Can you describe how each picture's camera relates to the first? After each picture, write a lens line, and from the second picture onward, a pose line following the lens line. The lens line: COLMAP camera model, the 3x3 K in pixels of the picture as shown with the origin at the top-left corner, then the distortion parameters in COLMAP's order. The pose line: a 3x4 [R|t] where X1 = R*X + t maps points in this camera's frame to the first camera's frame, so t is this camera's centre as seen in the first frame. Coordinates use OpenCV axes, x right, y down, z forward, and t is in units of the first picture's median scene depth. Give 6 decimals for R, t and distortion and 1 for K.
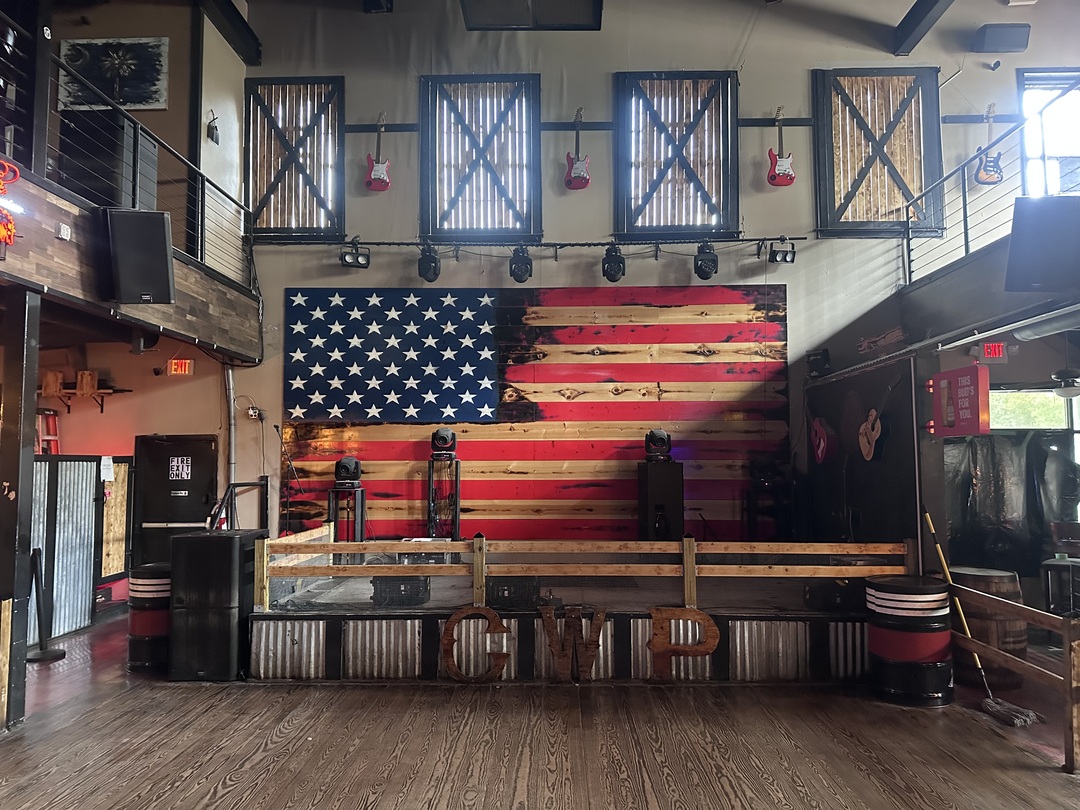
lens RADIAL K [[760.1, 0, 544.1], [0, 760.1, 409.4], [0, 0, 1]] dist [0.054051, -0.066273]
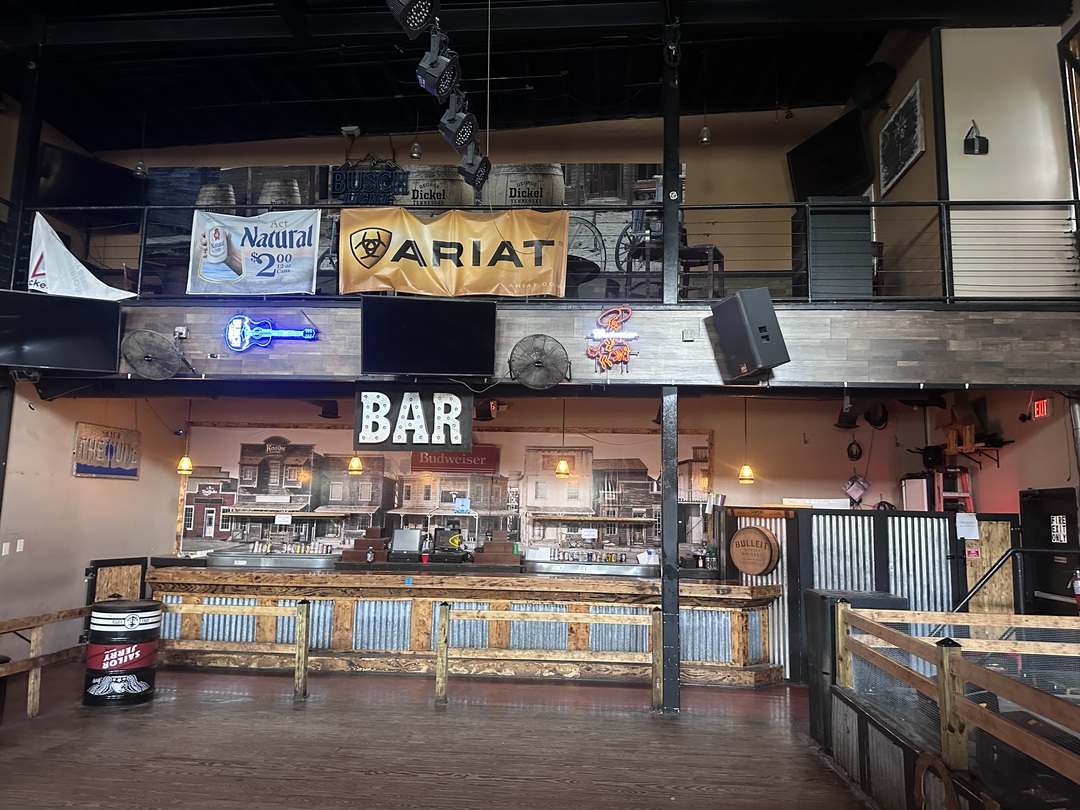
lens RADIAL K [[760.1, 0, 544.1], [0, 760.1, 409.4], [0, 0, 1]] dist [0.054051, -0.066273]
pose [[-0.056821, -0.125920, -0.990412, 0.441472], [0.044410, 0.990714, -0.128507, 0.033211], [0.997396, -0.051286, -0.050701, 0.544922]]
